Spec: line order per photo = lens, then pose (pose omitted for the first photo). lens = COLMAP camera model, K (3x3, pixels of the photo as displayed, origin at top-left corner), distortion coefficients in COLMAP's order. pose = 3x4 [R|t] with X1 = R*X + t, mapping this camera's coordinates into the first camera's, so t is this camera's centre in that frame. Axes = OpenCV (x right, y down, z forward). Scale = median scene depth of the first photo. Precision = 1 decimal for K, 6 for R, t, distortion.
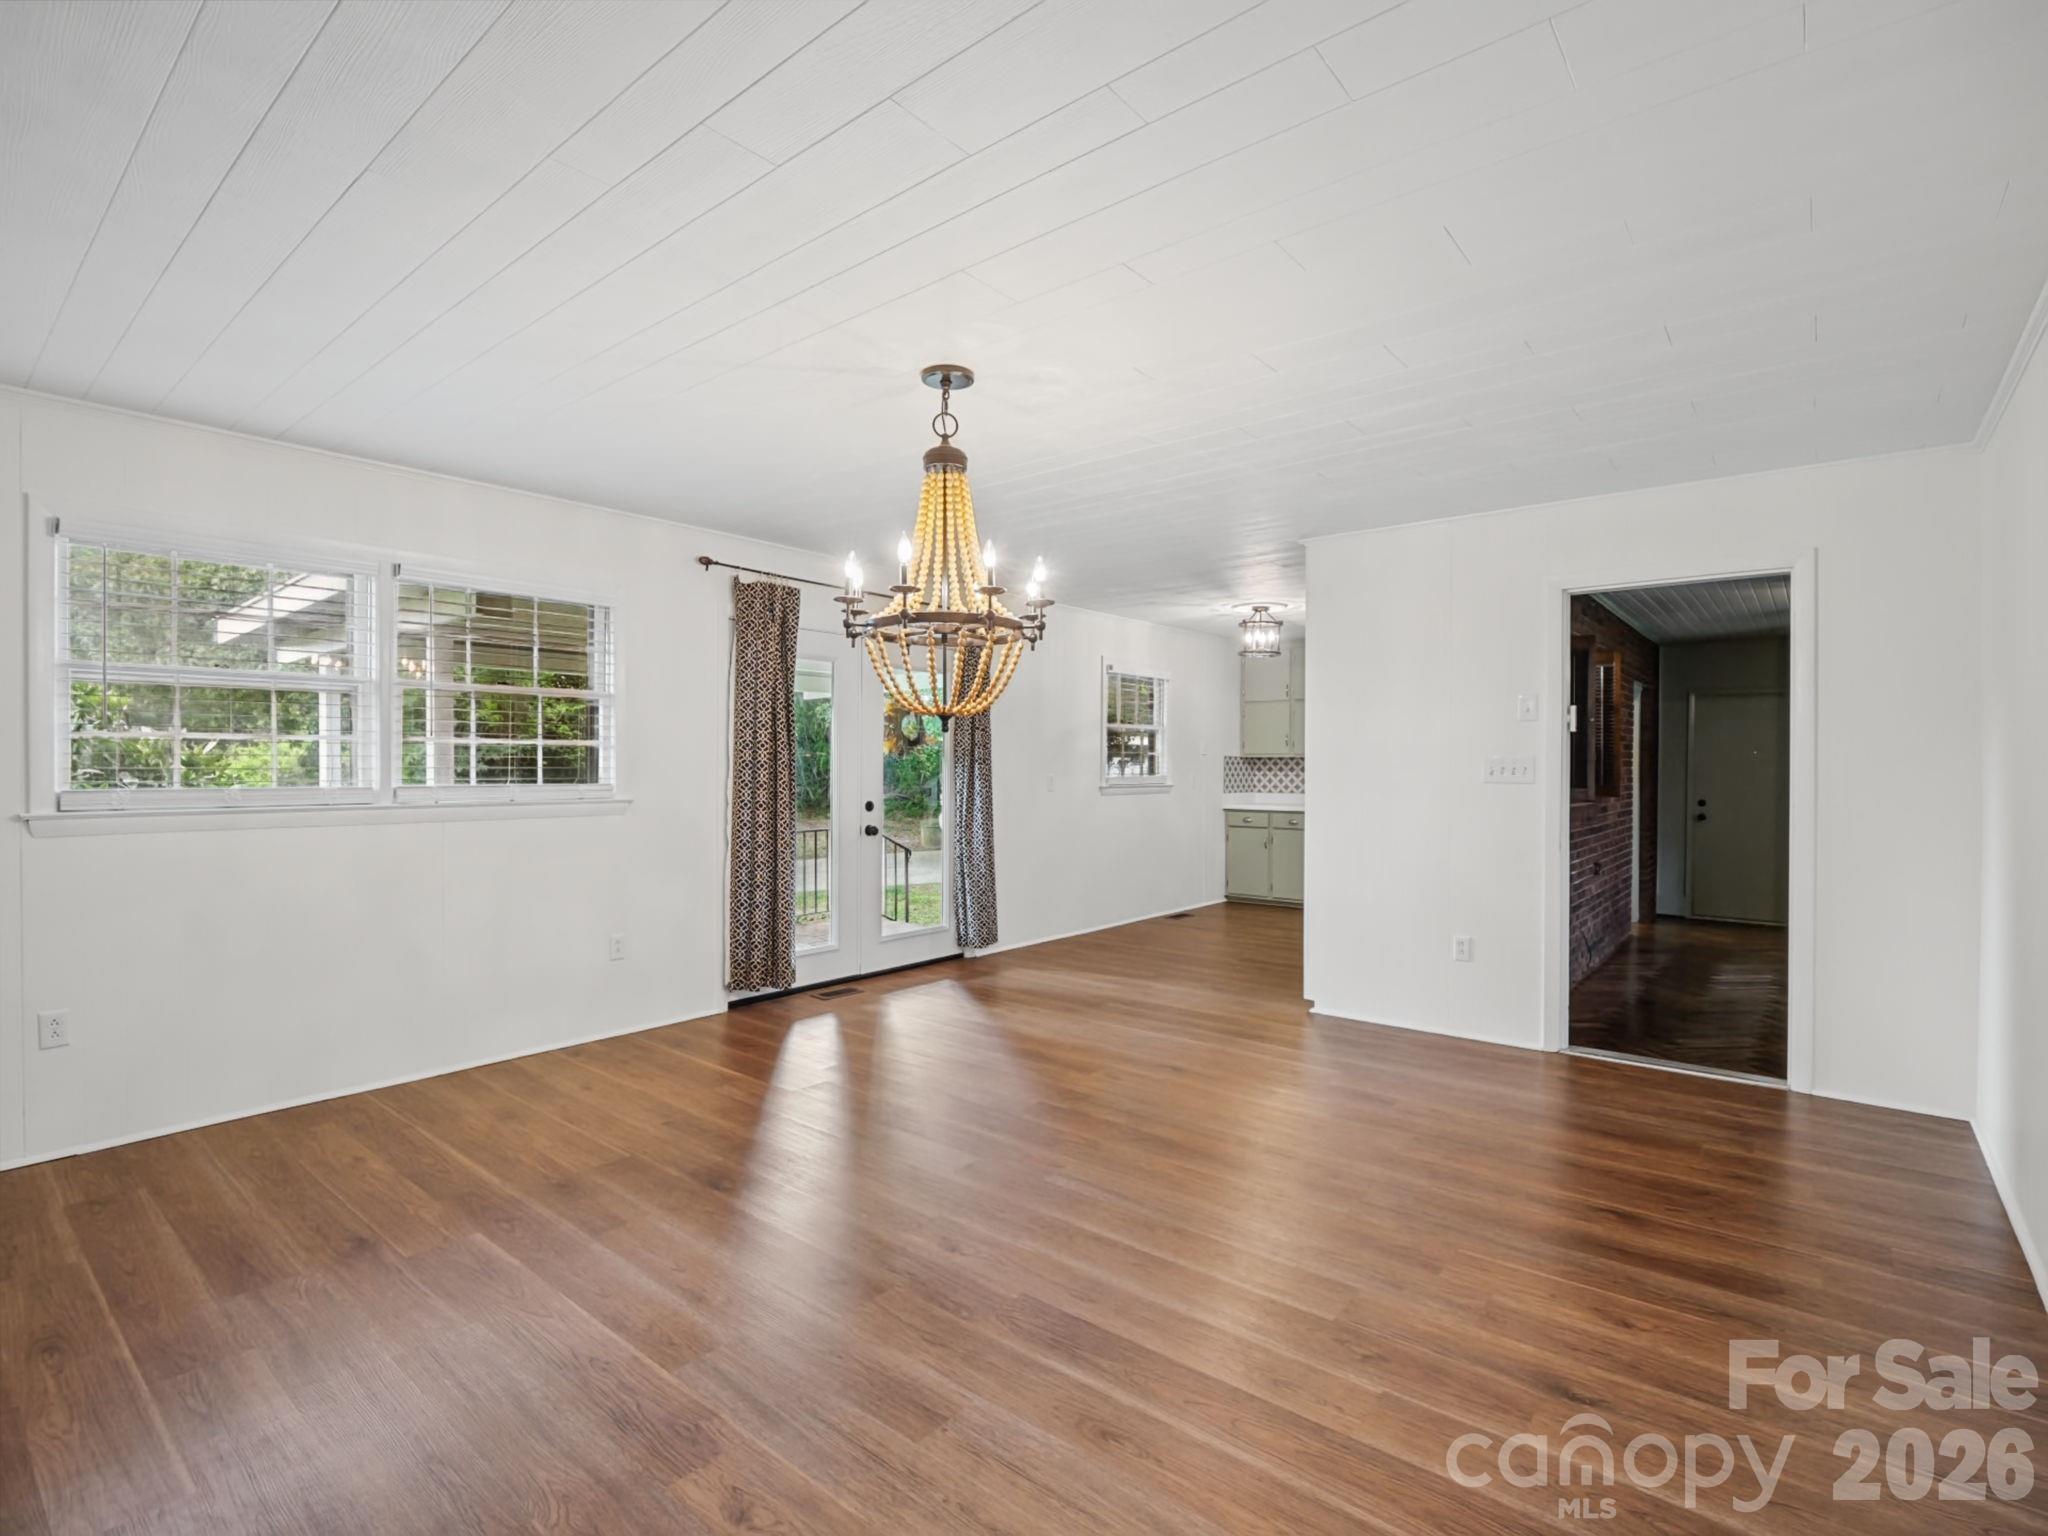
lens RADIAL K [[981.3, 0, 1015.2], [0, 981.3, 772.6], [0, 0, 1]] dist [-0.000833, 0.000191]
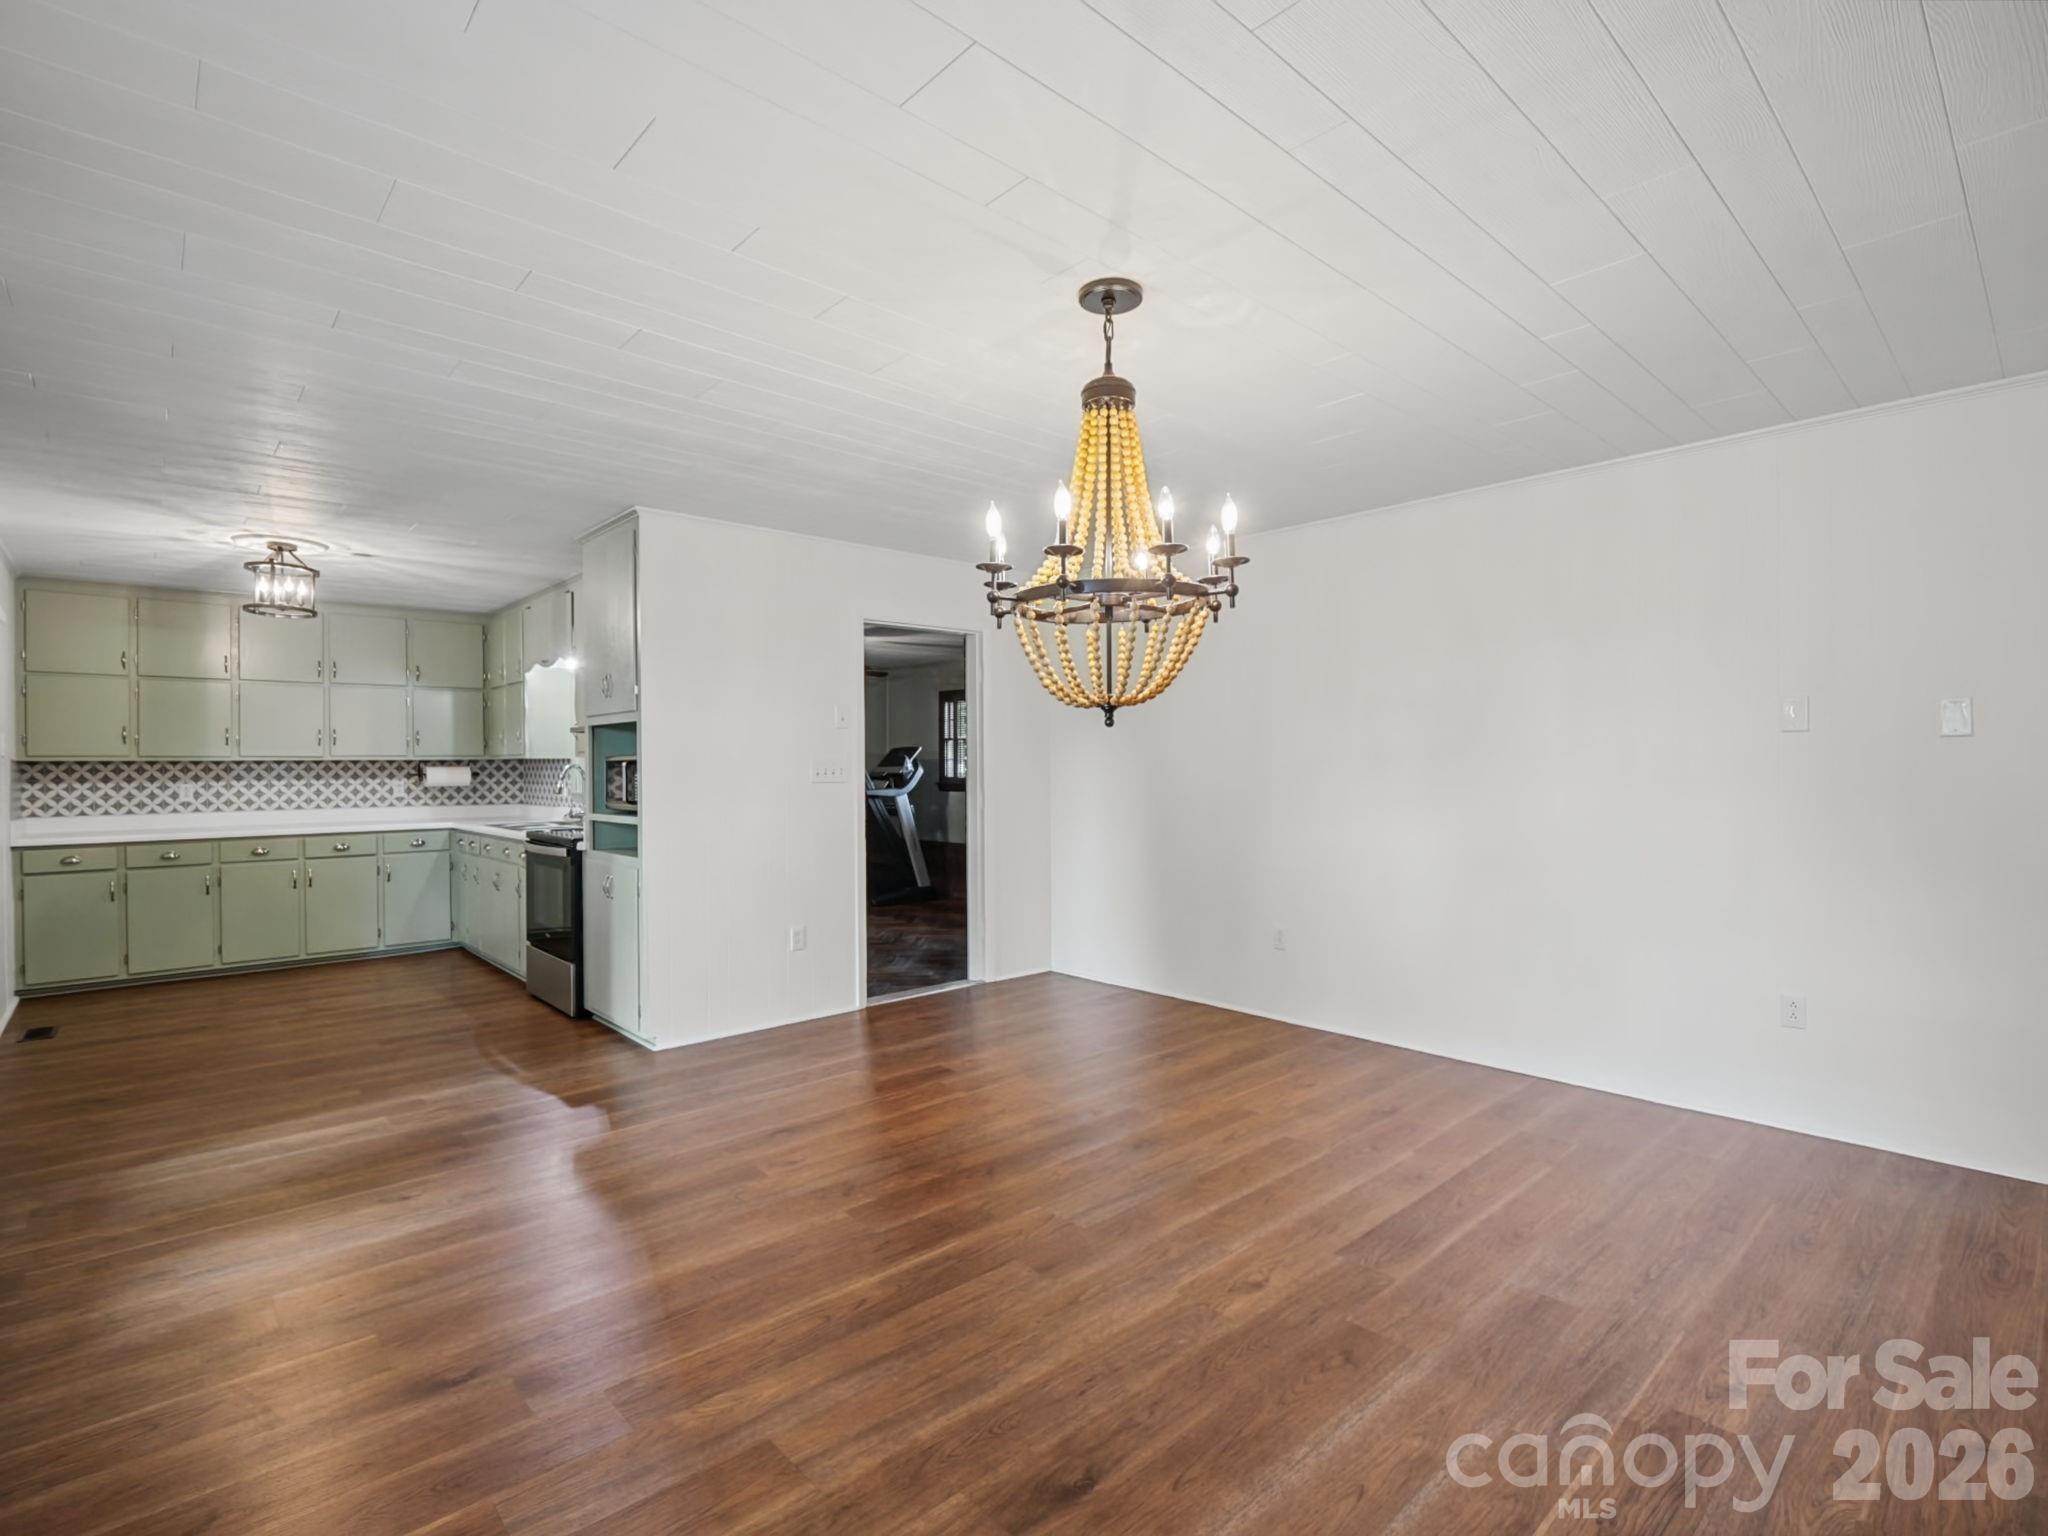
lens RADIAL K [[981.3, 0, 1015.2], [0, 981.3, 772.6], [0, 0, 1]] dist [-0.000833, 0.000191]
pose [[0.141169, -0.011080, 0.989924, -0.887373], [0.014698, 0.999851, 0.009095, -0.012702], [-0.989876, 0.013266, 0.141310, 0.952339]]
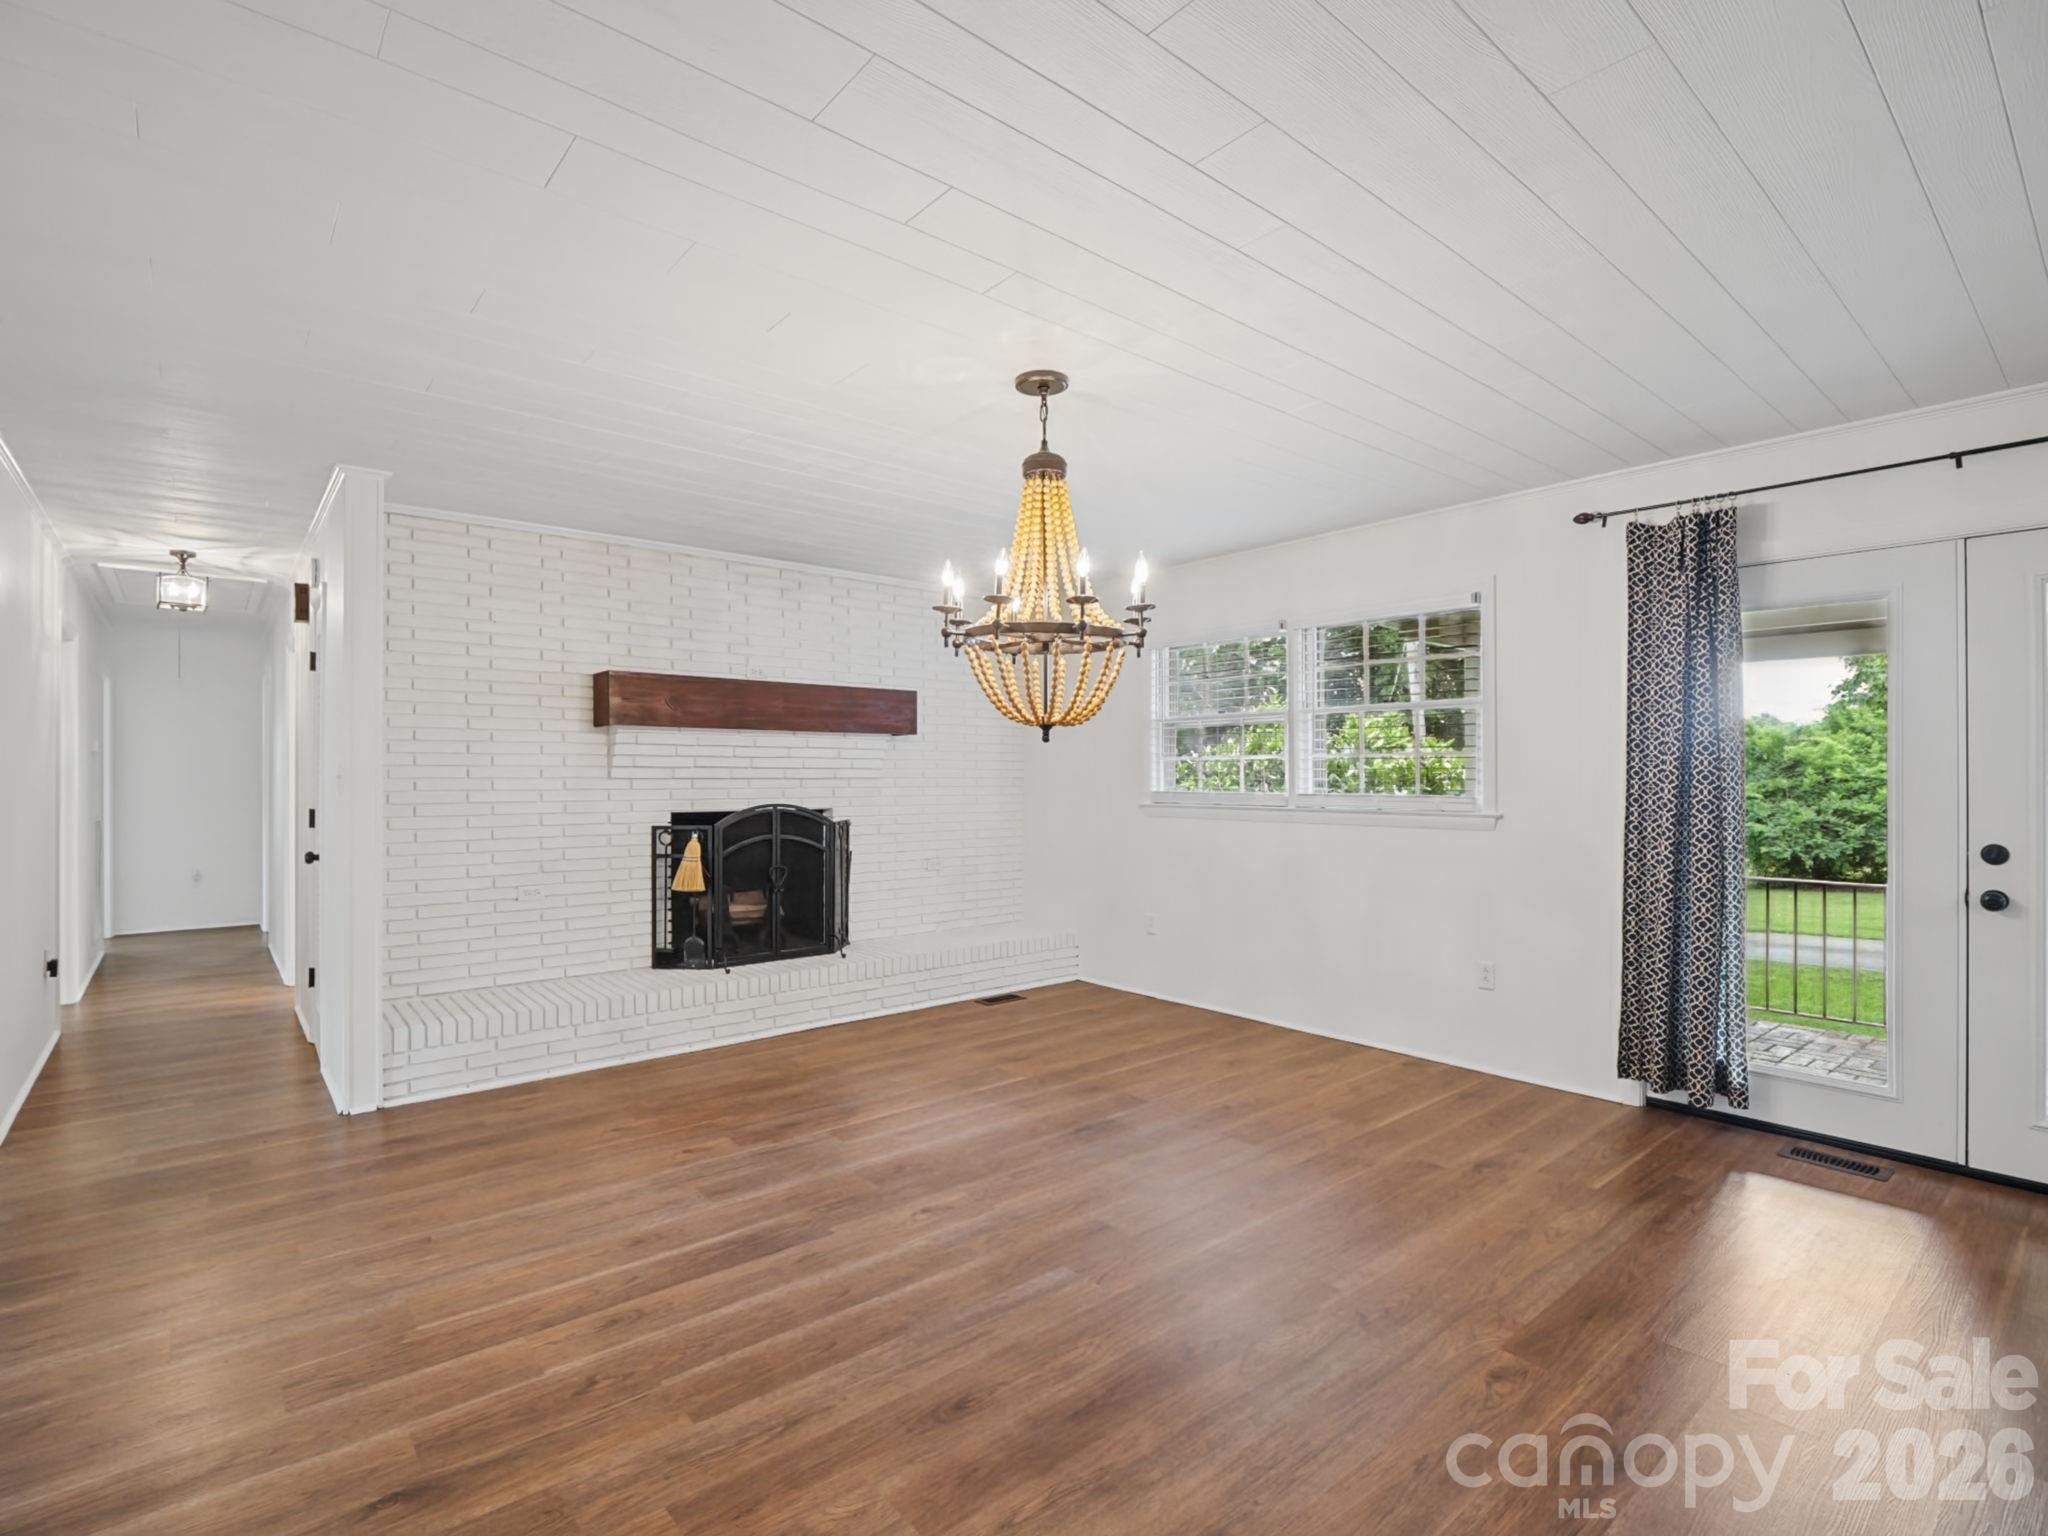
lens RADIAL K [[981.3, 0, 1015.2], [0, 981.3, 772.6], [0, 0, 1]] dist [-0.000833, 0.000191]
pose [[-0.179709, -0.008859, -0.983680, 0.891597], [-0.004776, 0.999956, -0.008133, -0.002769], [0.983708, 0.003237, -0.179743, 1.134857]]
